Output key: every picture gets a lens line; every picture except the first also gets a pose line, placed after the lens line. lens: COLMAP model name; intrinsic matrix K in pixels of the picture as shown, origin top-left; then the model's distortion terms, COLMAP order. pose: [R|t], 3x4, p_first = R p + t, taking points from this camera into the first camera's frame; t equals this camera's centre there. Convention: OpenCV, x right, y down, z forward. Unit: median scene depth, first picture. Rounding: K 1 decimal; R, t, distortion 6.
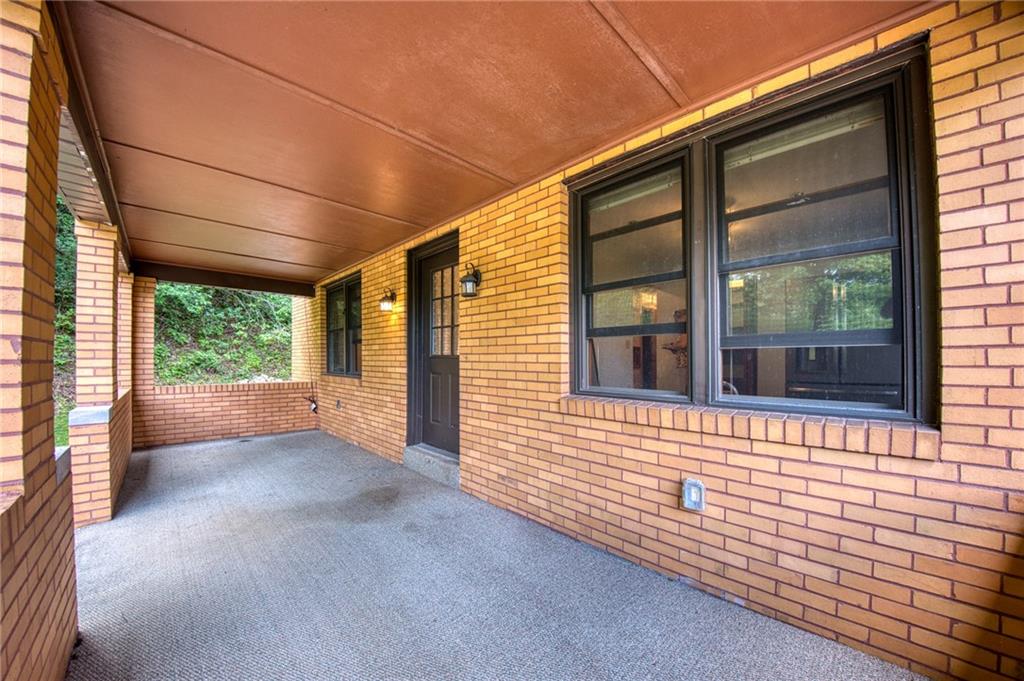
lens RADIAL K [[366.4, 0, 509.5], [0, 366.4, 368.0], [0, 0, 1]] dist [0.000000, -0.016970]
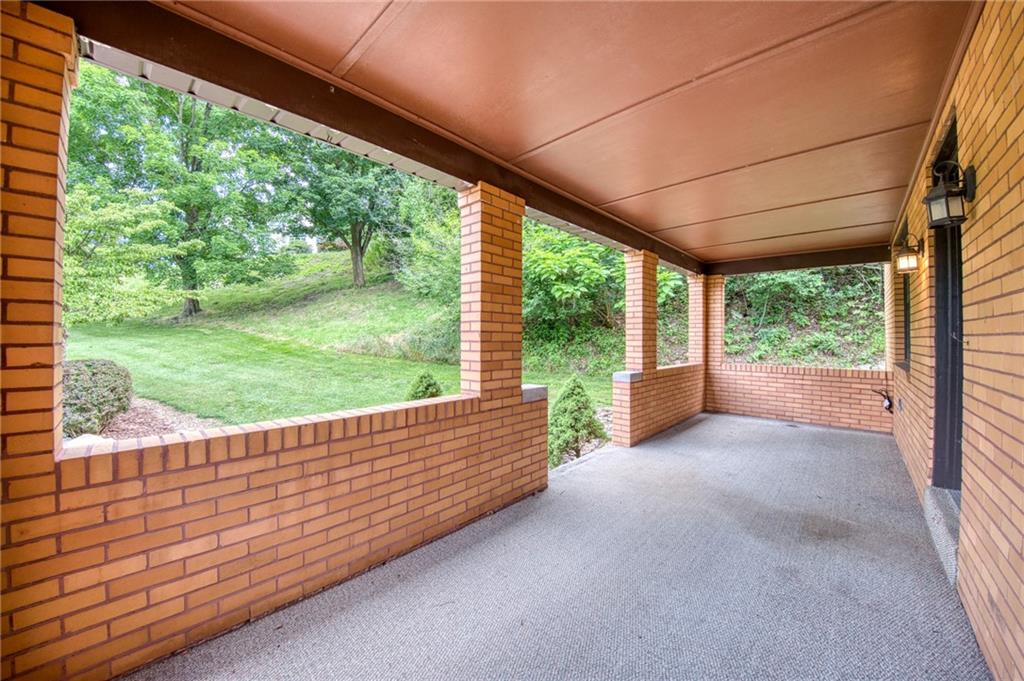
lens RADIAL K [[367.3, 0, 504.3], [0, 367.3, 345.7], [0, 0, 1]] dist [0.000240, -0.017320]
pose [[0.047376, 0.015597, -0.998755, 0.197793], [-0.027369, 0.999523, 0.014310, -0.005240], [0.998502, 0.026657, 0.047781, 0.185846]]
